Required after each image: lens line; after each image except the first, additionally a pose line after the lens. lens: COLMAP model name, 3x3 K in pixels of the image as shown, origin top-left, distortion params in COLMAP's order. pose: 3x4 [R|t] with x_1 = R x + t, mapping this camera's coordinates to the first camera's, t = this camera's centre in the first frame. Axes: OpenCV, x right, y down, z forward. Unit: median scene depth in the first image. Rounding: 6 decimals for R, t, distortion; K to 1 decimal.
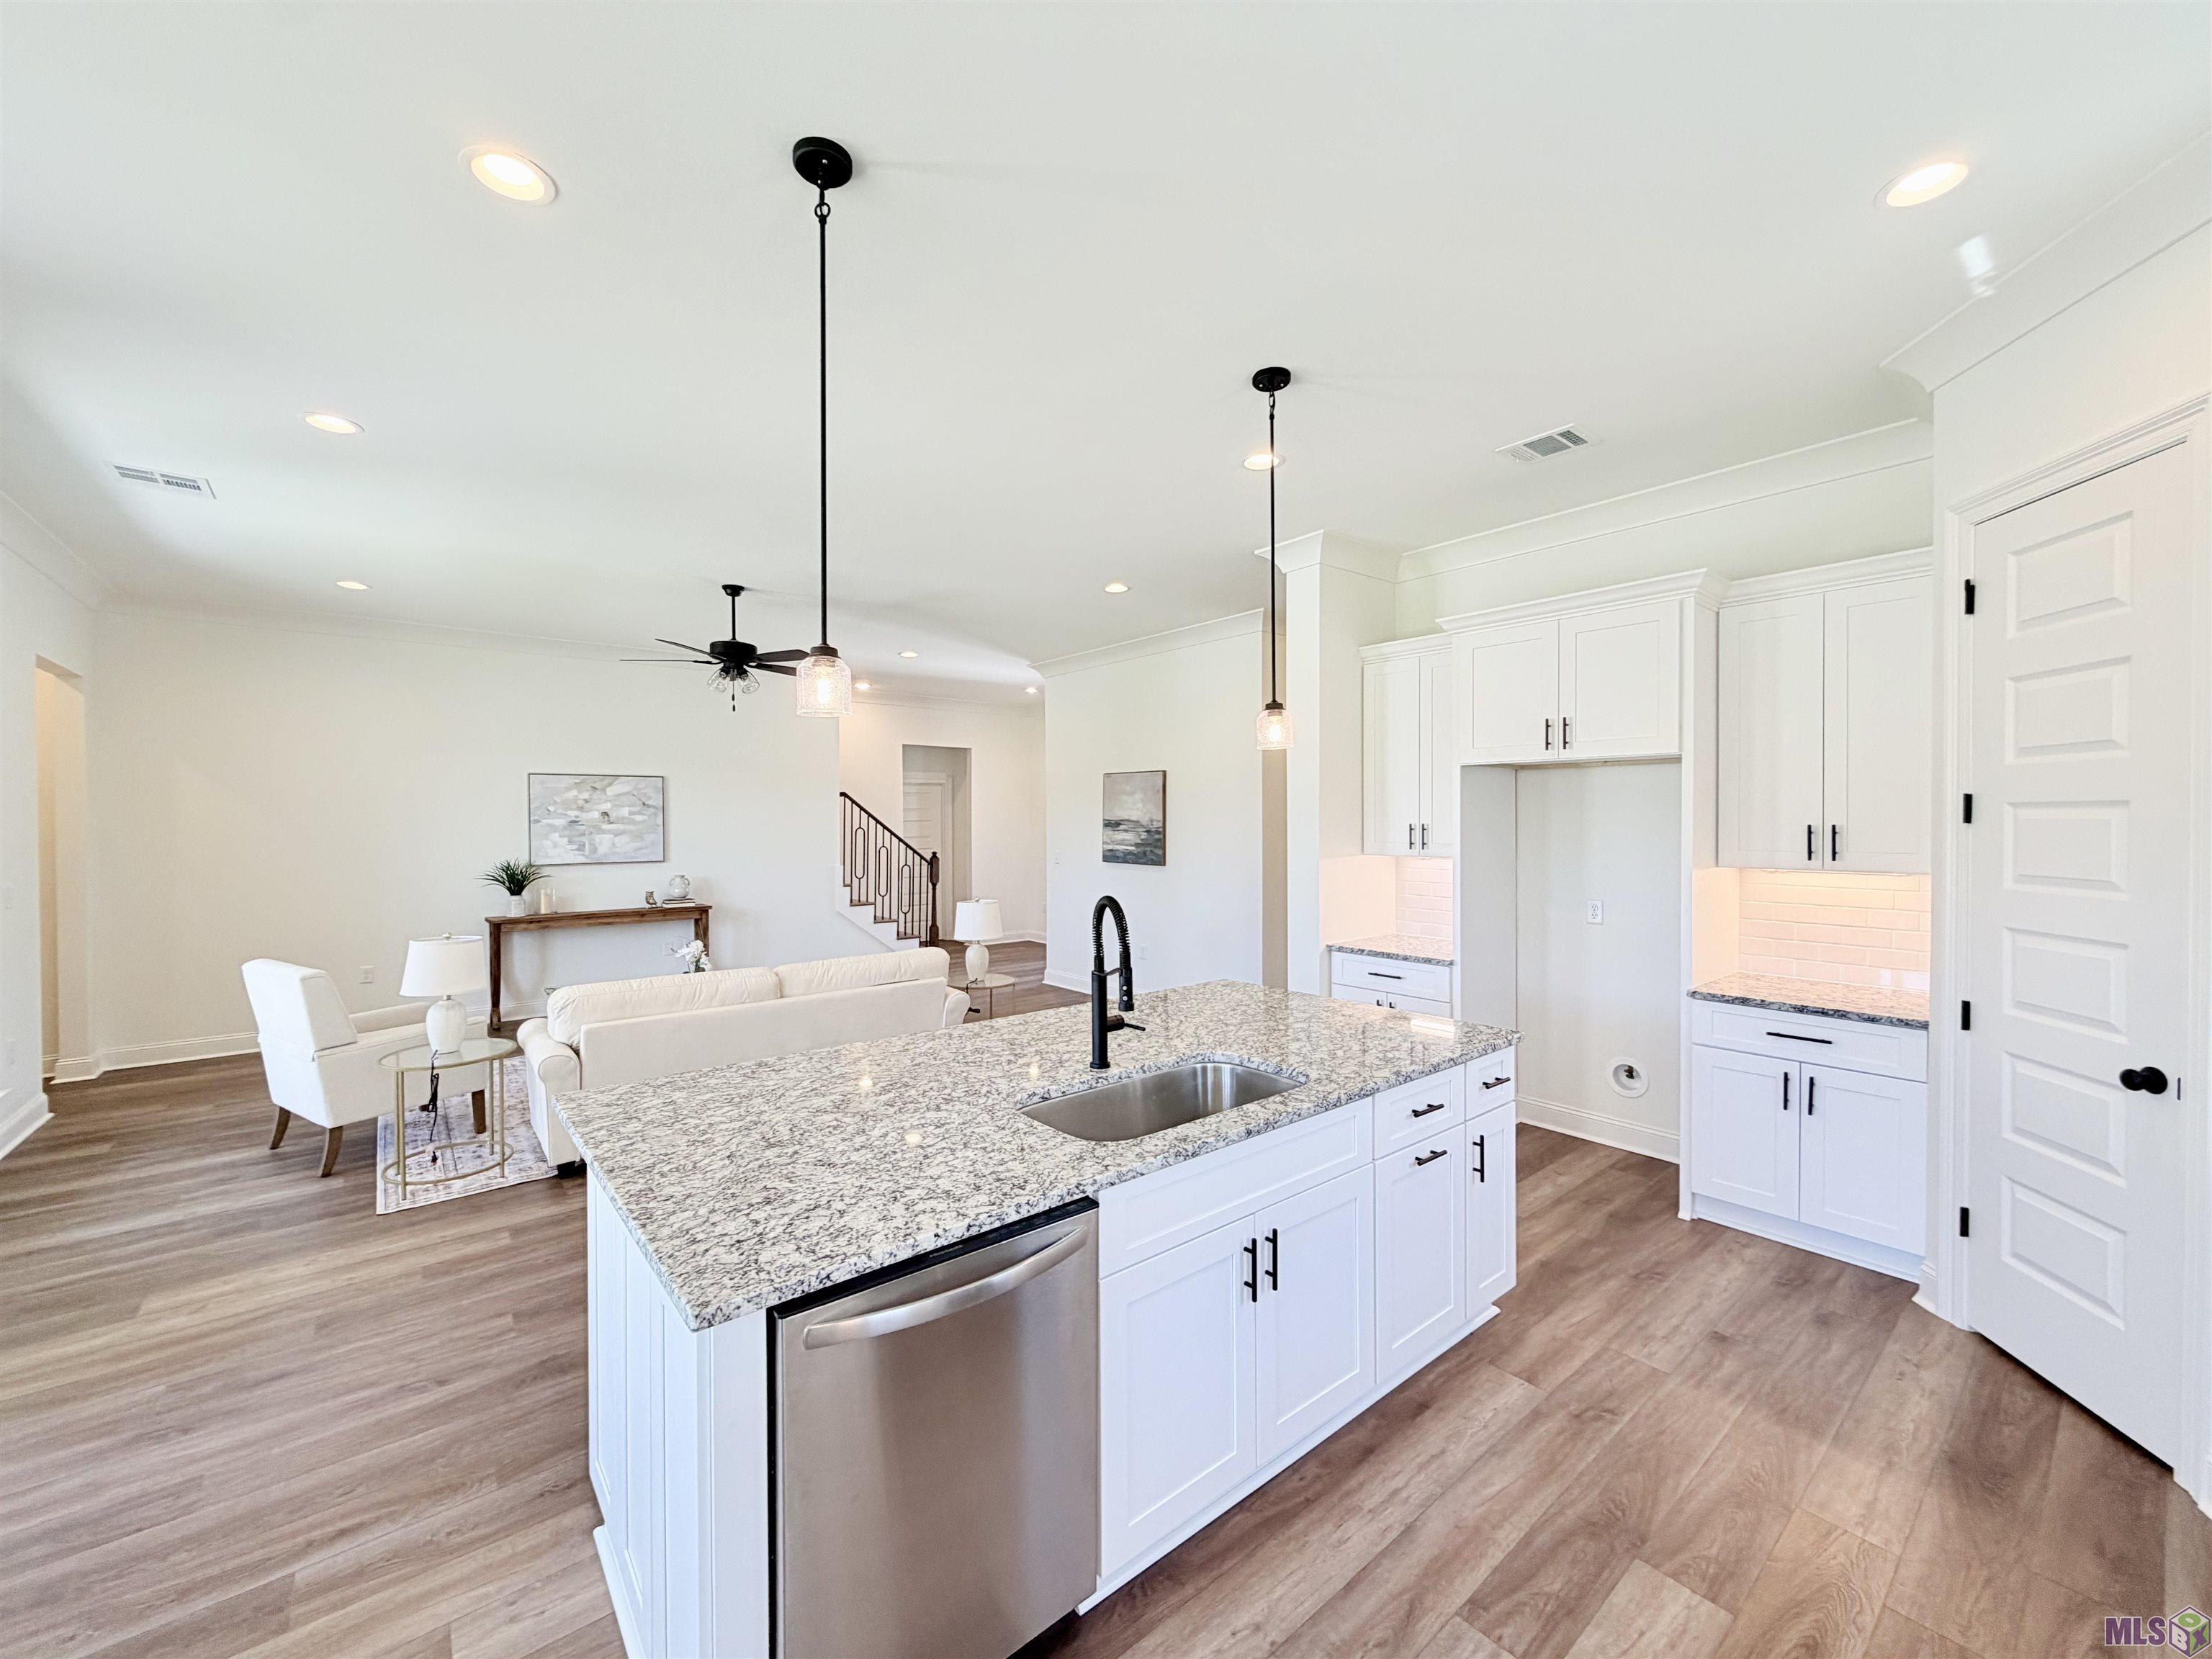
lens RADIAL K [[878.0, 0, 1100.1], [0, 878.0, 826.9], [0, 0, 1]] dist [0.000626, -0.000142]
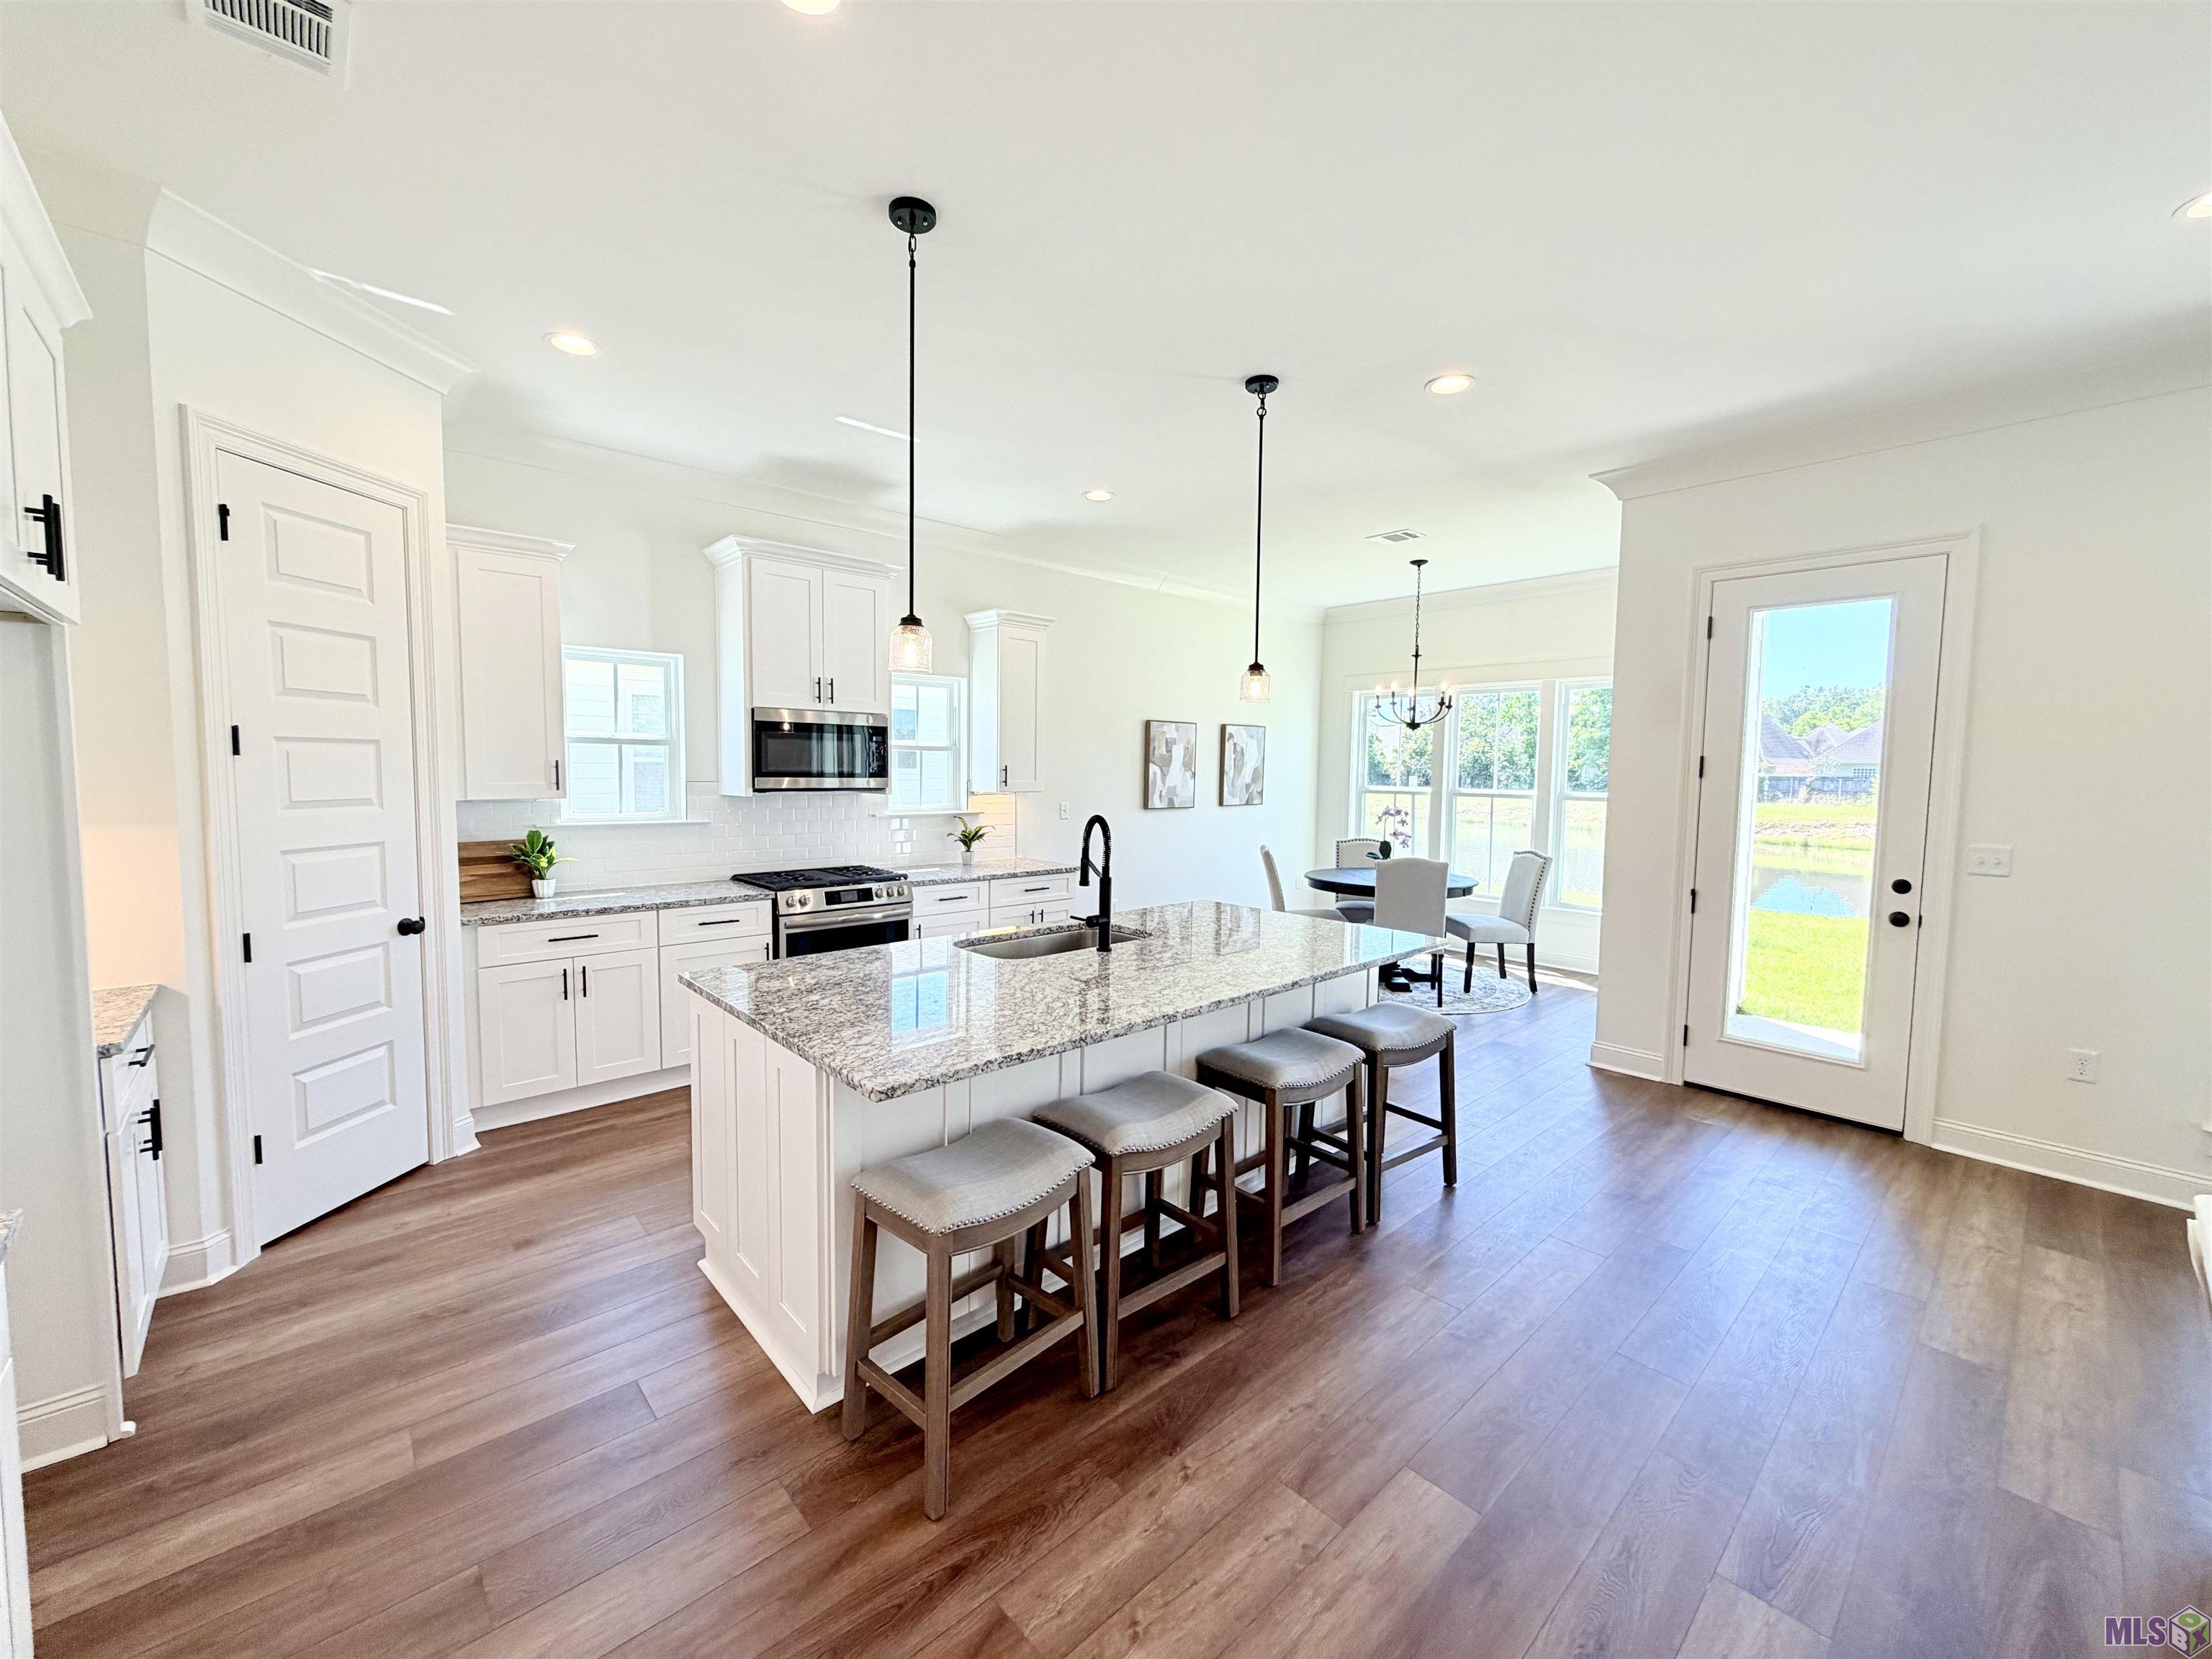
lens RADIAL K [[877.4, 0, 1100.5], [0, 877.4, 827.4], [0, 0, 1]] dist [-0.000074, -0.000066]
pose [[-0.998736, -0.004795, -0.050027, 0.054547], [-0.008751, 0.996824, 0.079151, -0.008373], [0.049488, 0.079489, -0.995607, 1.729883]]
